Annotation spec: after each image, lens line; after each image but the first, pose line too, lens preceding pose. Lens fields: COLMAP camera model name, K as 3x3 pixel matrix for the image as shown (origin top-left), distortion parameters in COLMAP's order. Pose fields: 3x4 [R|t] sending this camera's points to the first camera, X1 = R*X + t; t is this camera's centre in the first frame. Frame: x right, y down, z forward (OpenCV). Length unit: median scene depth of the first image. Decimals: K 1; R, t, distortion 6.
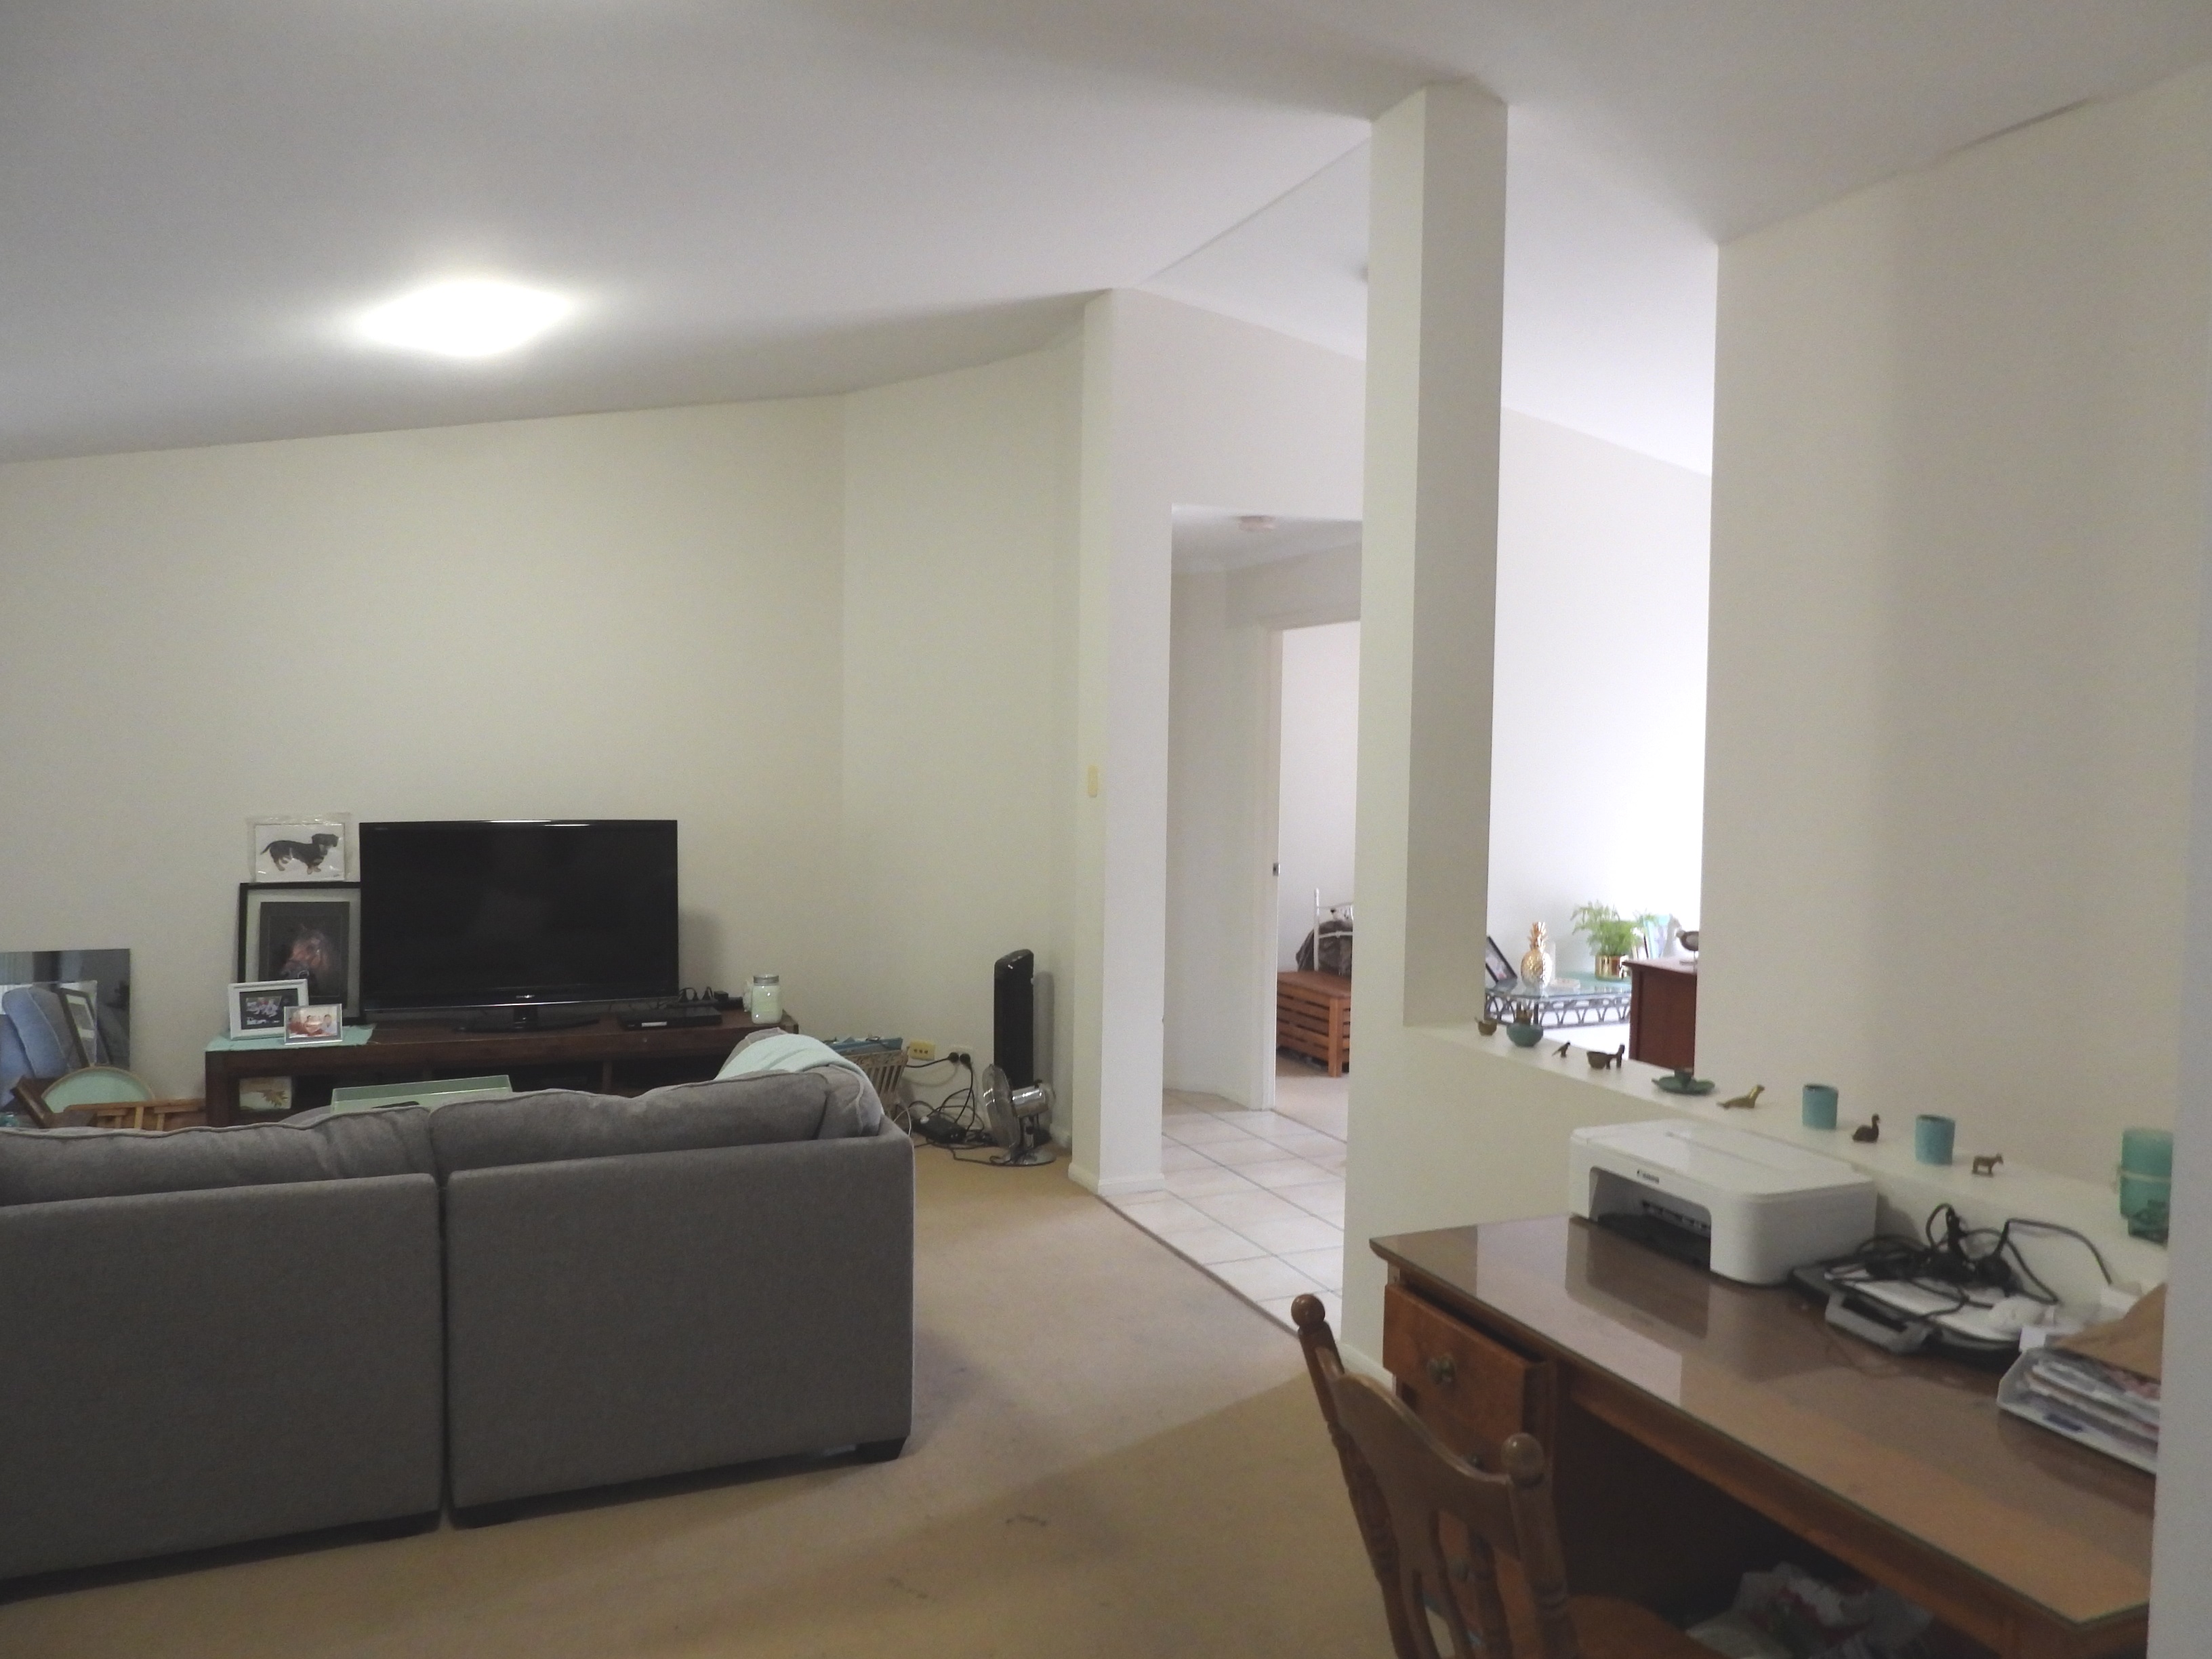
lens RADIAL K [[1572.6, 0, 1100.7], [0, 1572.6, 834.4], [0, 0, 1]] dist [-0.012998, 0.001916]
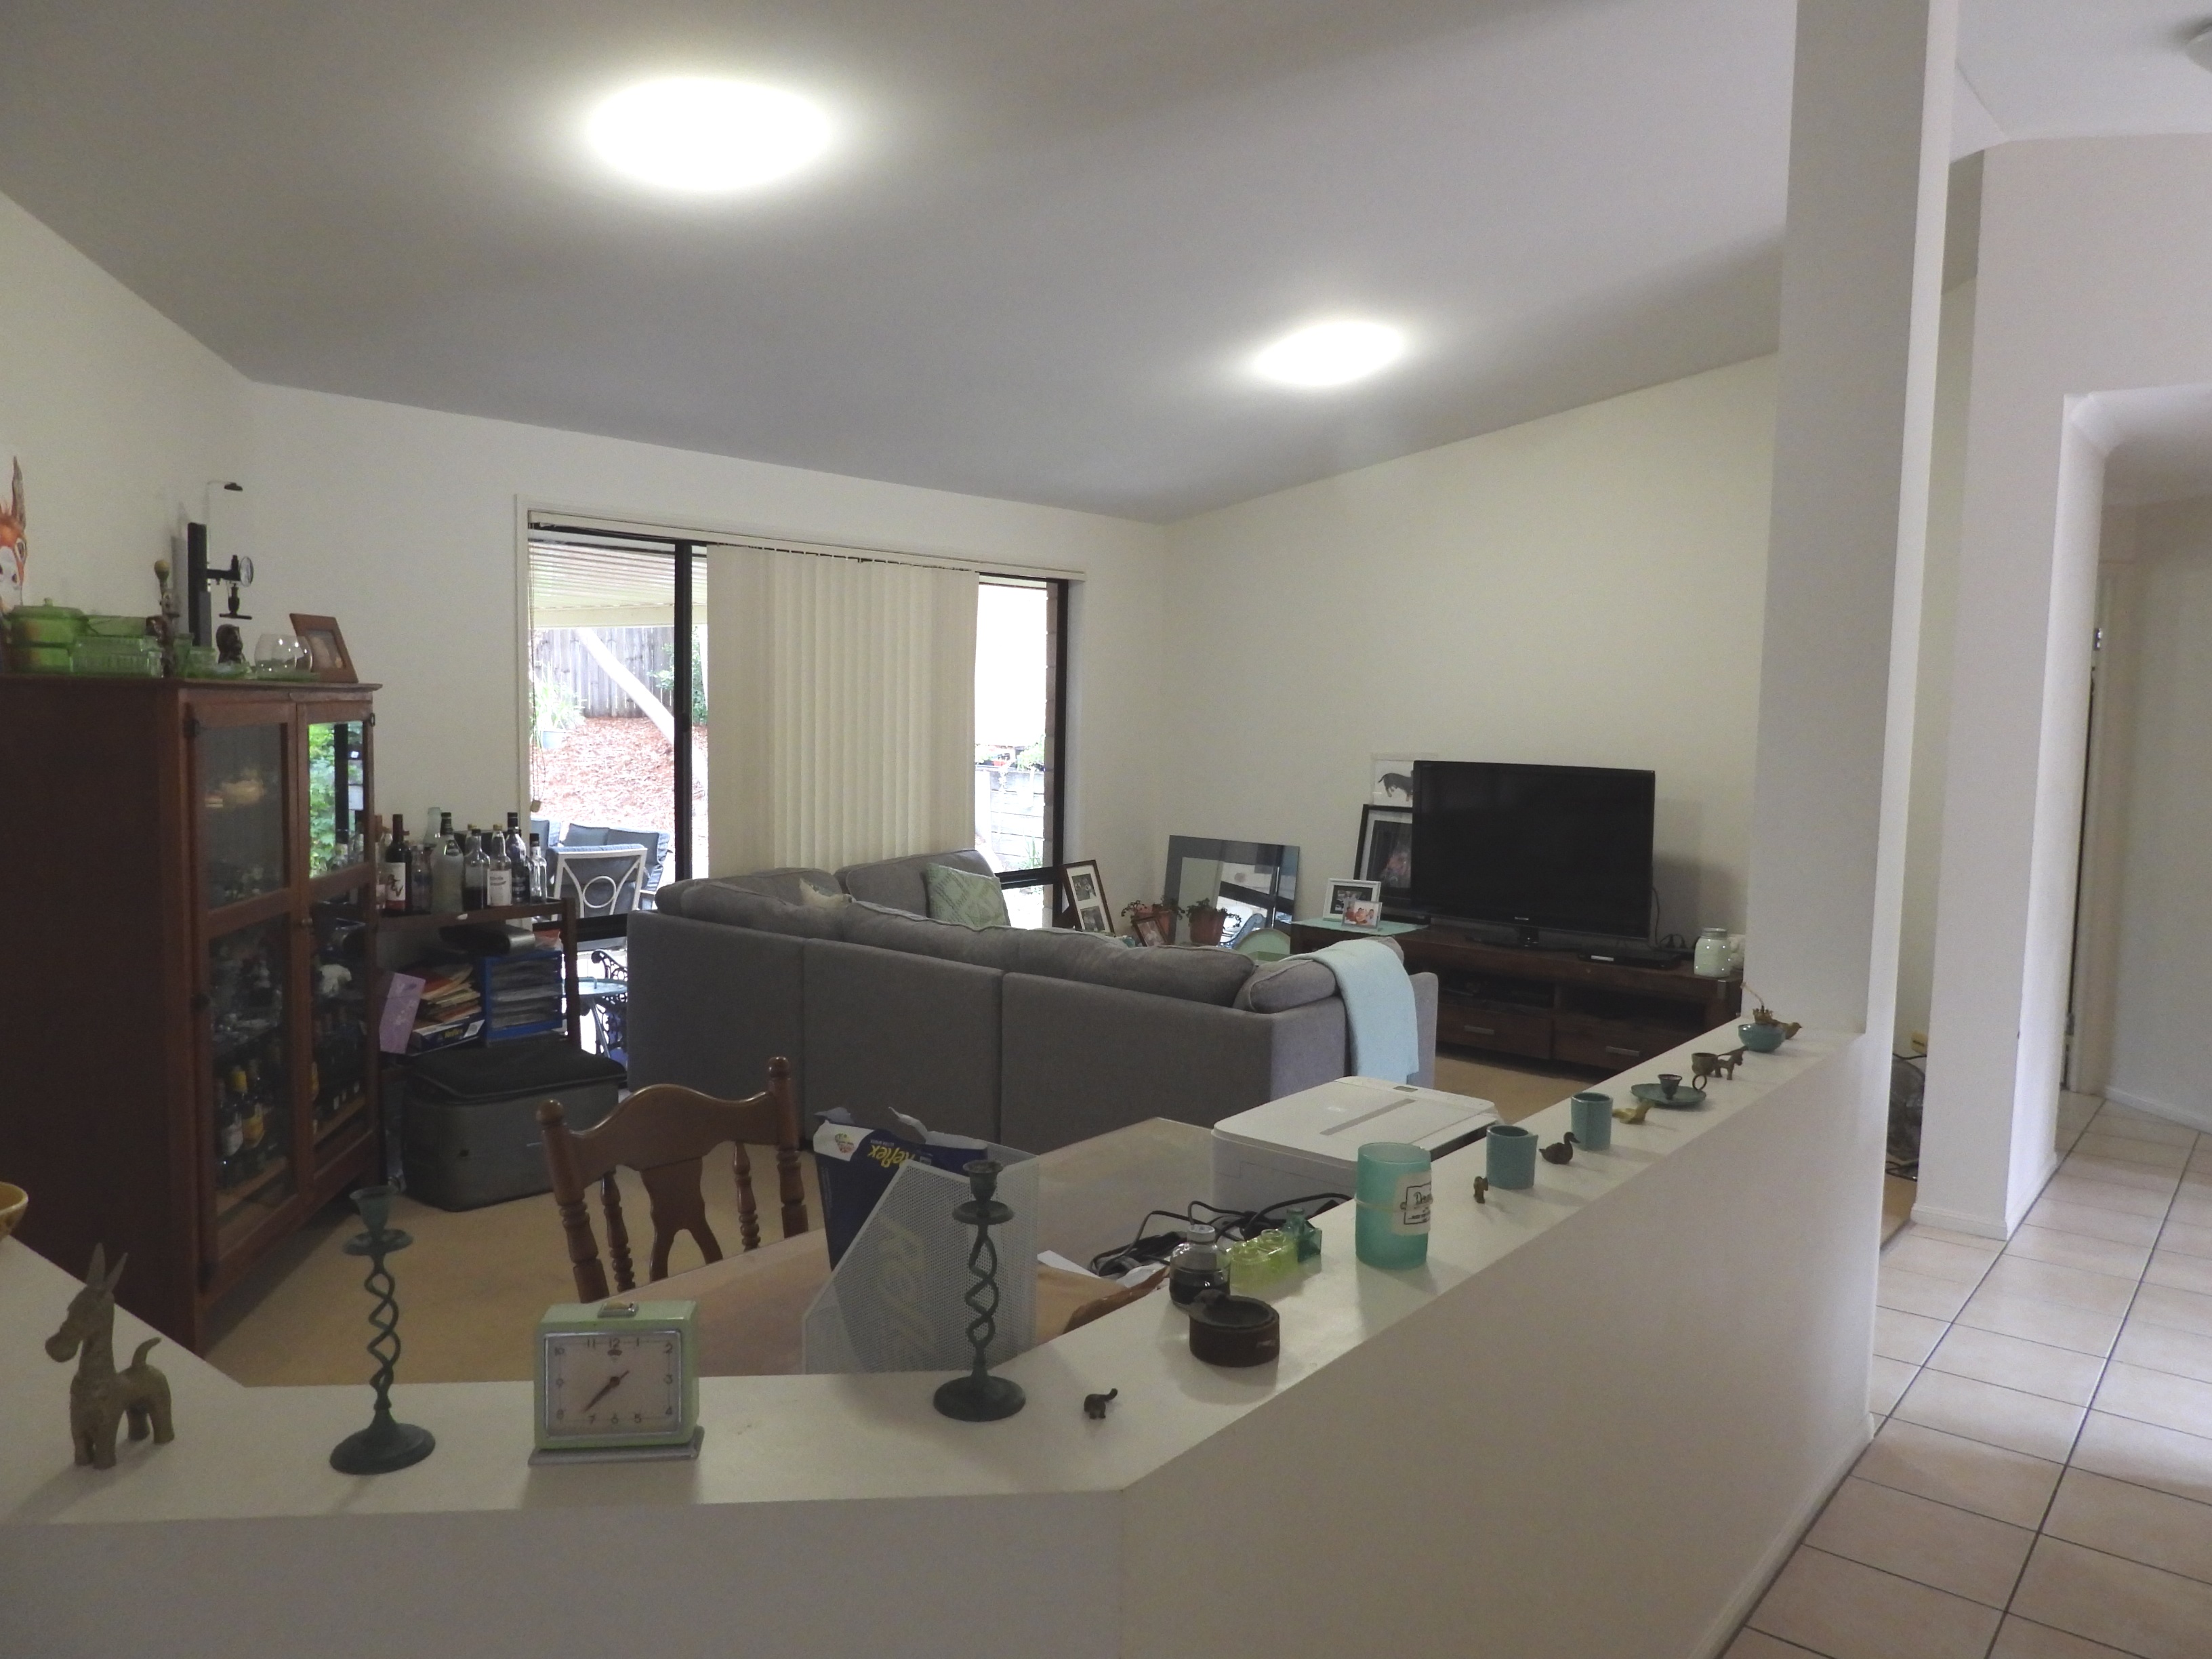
lens RADIAL K [[1572.6, 0, 1103.1], [0, 1572.6, 824.4], [0, 0, 1]] dist [-0.012998, 0.001916]
pose [[0.486428, 0.069852, -0.870924, 0.490491], [-0.057948, 0.997184, 0.047613, -0.001763], [0.871797, 0.027307, 0.489106, 0.175669]]
